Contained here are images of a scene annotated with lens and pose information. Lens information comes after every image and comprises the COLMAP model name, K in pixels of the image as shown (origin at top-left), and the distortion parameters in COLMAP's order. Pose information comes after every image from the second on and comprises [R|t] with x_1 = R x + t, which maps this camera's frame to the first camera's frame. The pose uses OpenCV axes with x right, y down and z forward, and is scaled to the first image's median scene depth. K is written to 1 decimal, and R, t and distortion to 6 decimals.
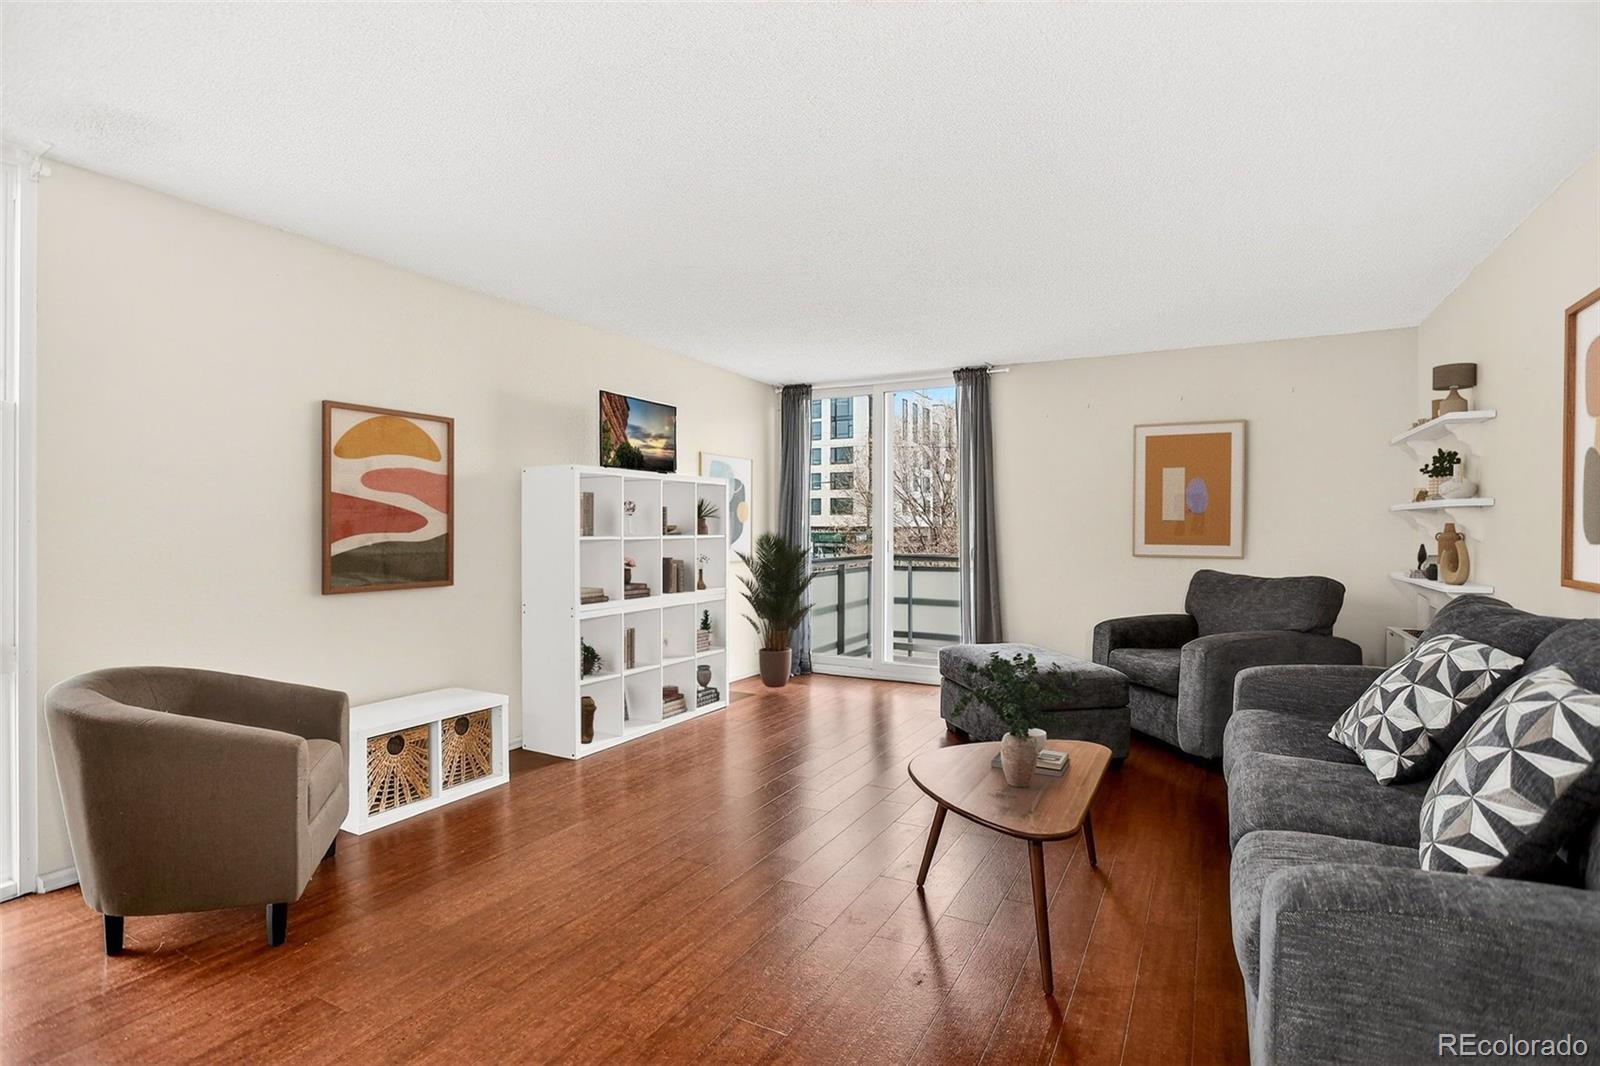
lens RADIAL K [[754.3, 0, 800.0], [0, 754.3, 533.0], [0, 0, 1]] dist [-0.075082, 0.000127]
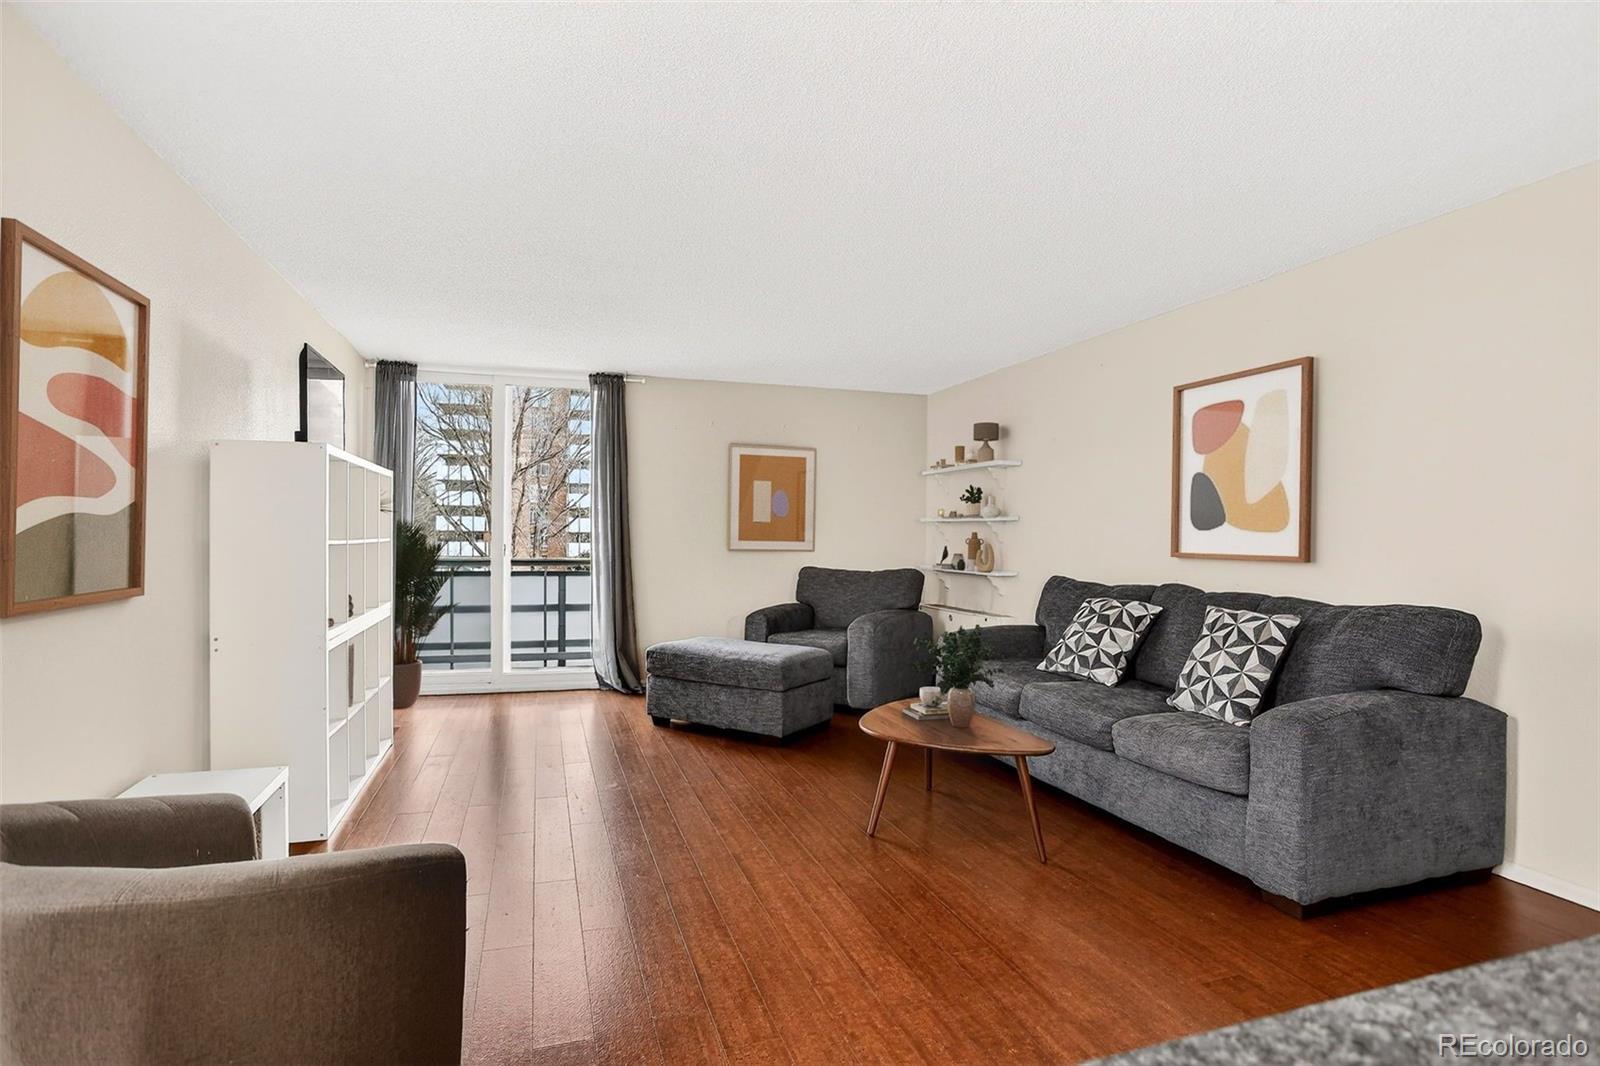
lens RADIAL K [[775.8, 0, 790.5], [0, 775.8, 523.4], [0, 0, 1]] dist [-0.076729, 0.028959]
pose [[0.693945, 0.008830, 0.719974, -0.405954], [0.000590, 0.999917, -0.012832, -0.004821], [-0.720028, 0.009330, 0.693882, 0.113952]]
